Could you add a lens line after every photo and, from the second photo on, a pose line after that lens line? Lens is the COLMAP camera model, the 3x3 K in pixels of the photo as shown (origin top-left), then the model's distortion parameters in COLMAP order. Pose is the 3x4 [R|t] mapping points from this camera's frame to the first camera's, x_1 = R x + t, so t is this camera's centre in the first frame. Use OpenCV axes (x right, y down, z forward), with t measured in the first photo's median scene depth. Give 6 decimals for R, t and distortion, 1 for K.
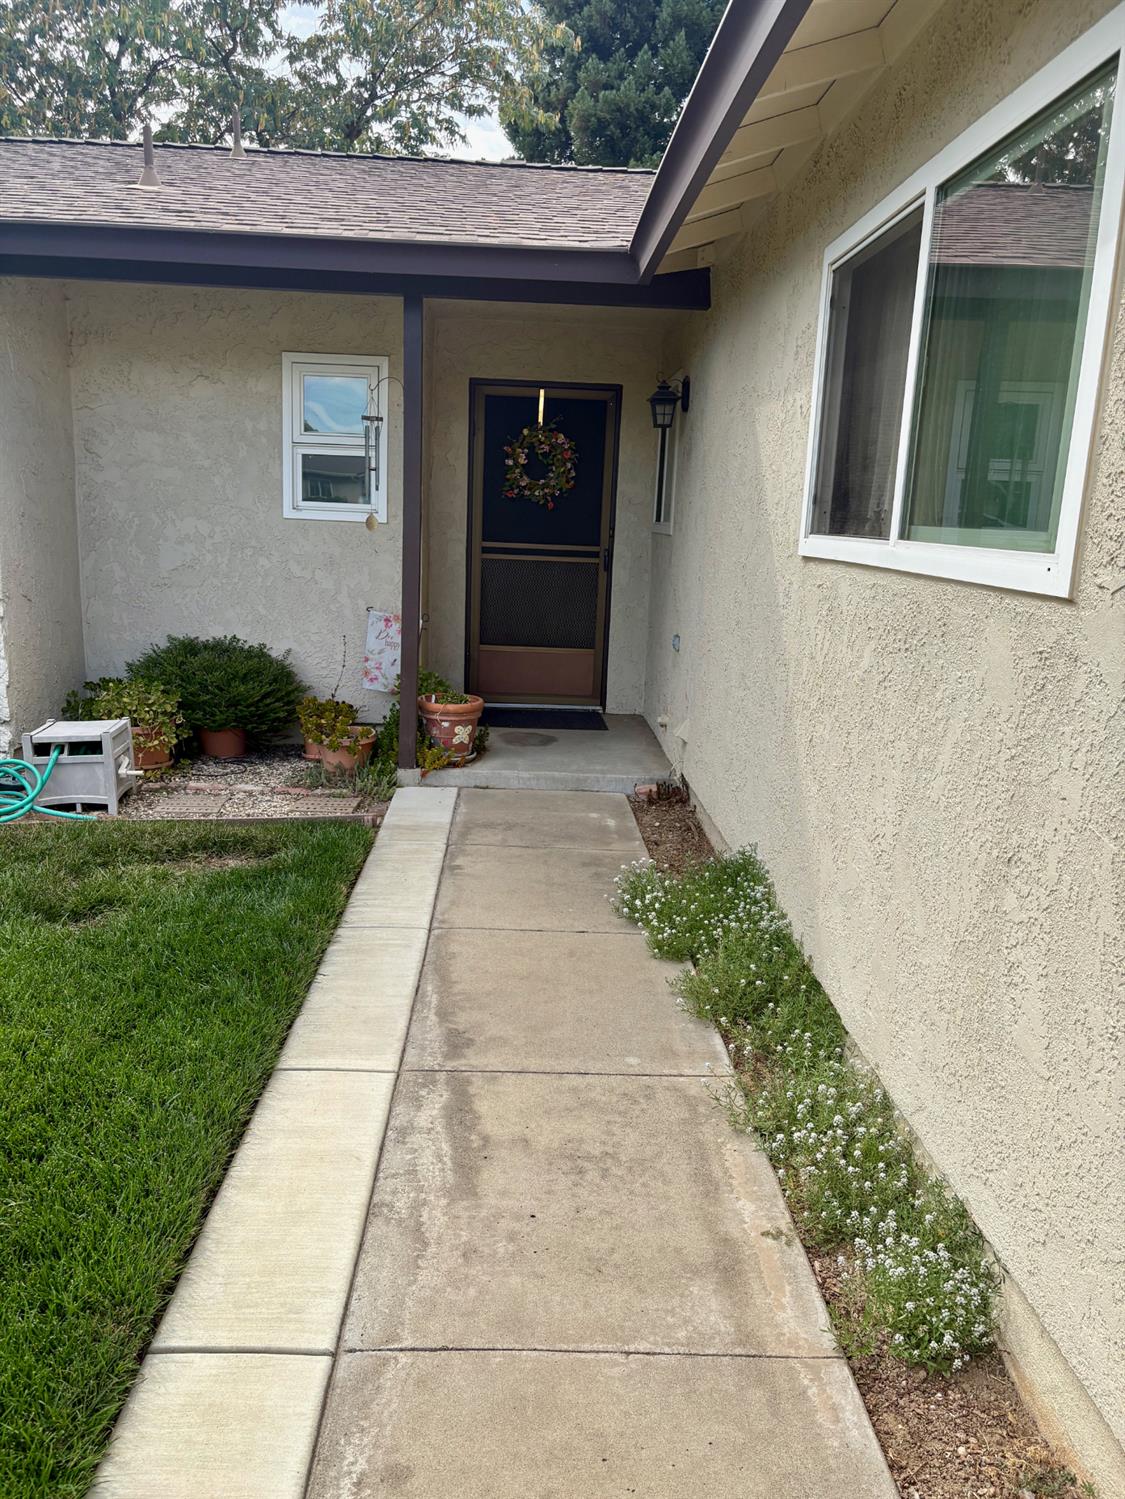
lens RADIAL K [[1126.3, 0, 560.3], [0, 1126.3, 751.0], [0, 0, 1]] dist [0.015059, -0.023080]
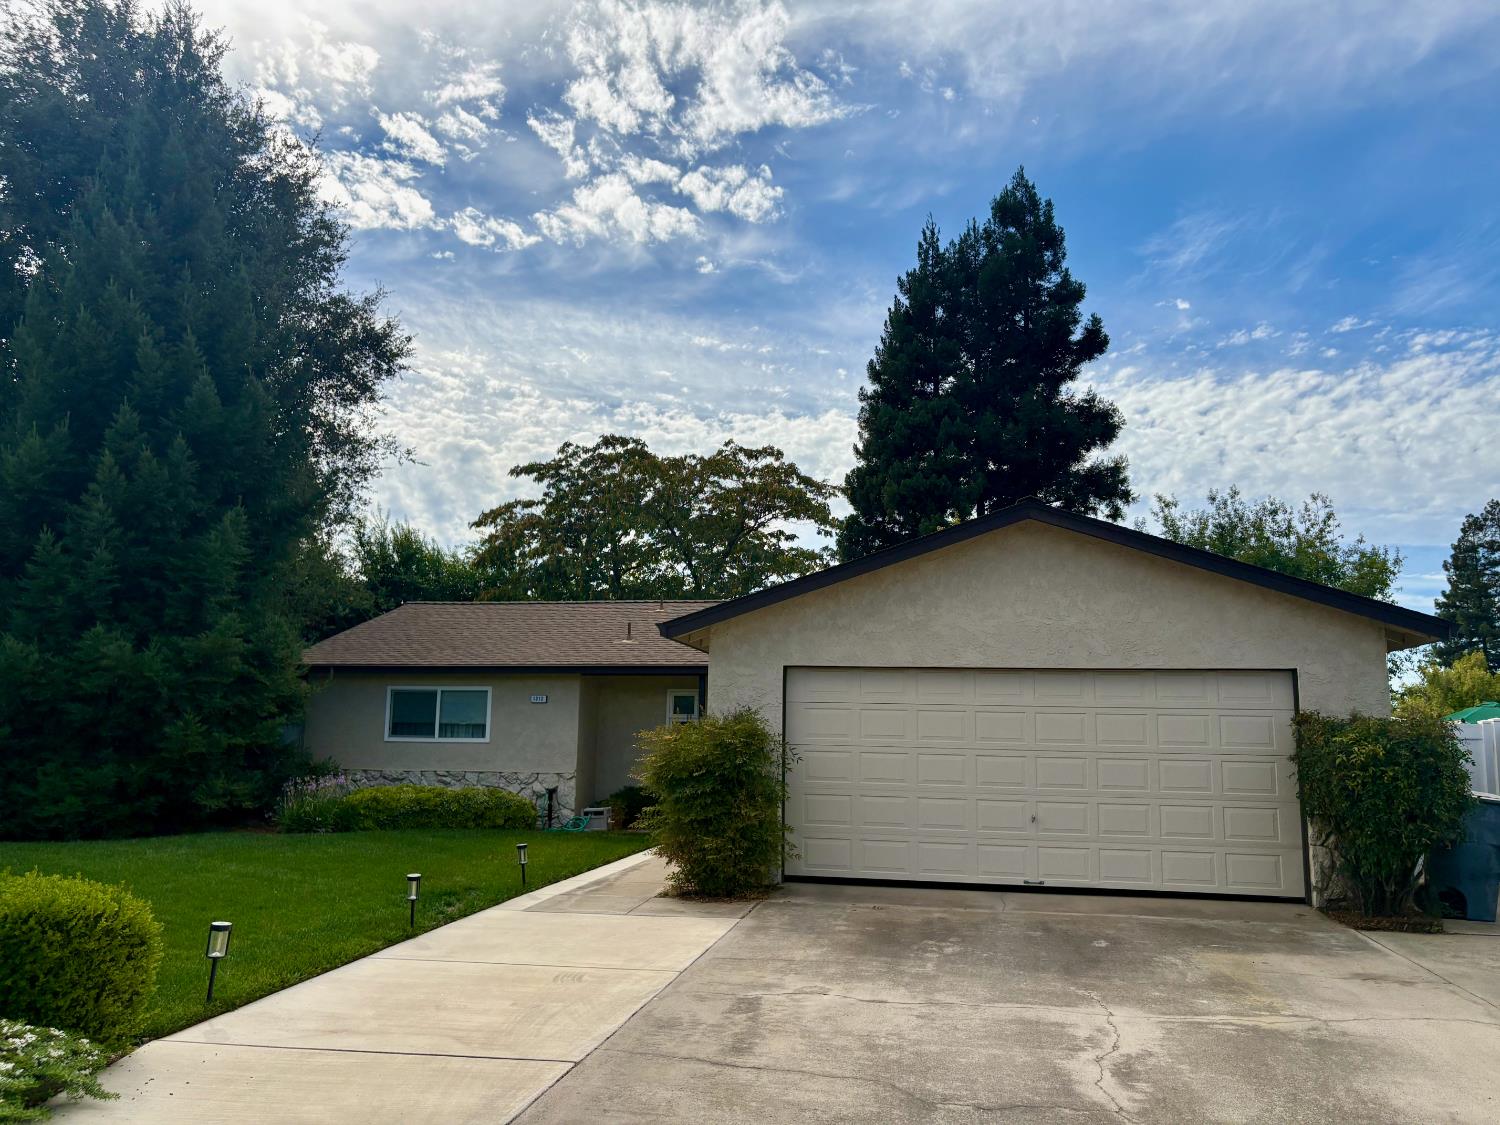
lens RADIAL K [[1127.1, 0, 750.7], [0, 1127.1, 562.8], [0, 0, 1]] dist [0.015059, -0.023080]
pose [[0.977902, -0.053346, -0.202142, 0.556583], [-0.024873, 0.930343, -0.365847, 0.400704], [0.207578, 0.362790, 0.908457, -1.682666]]
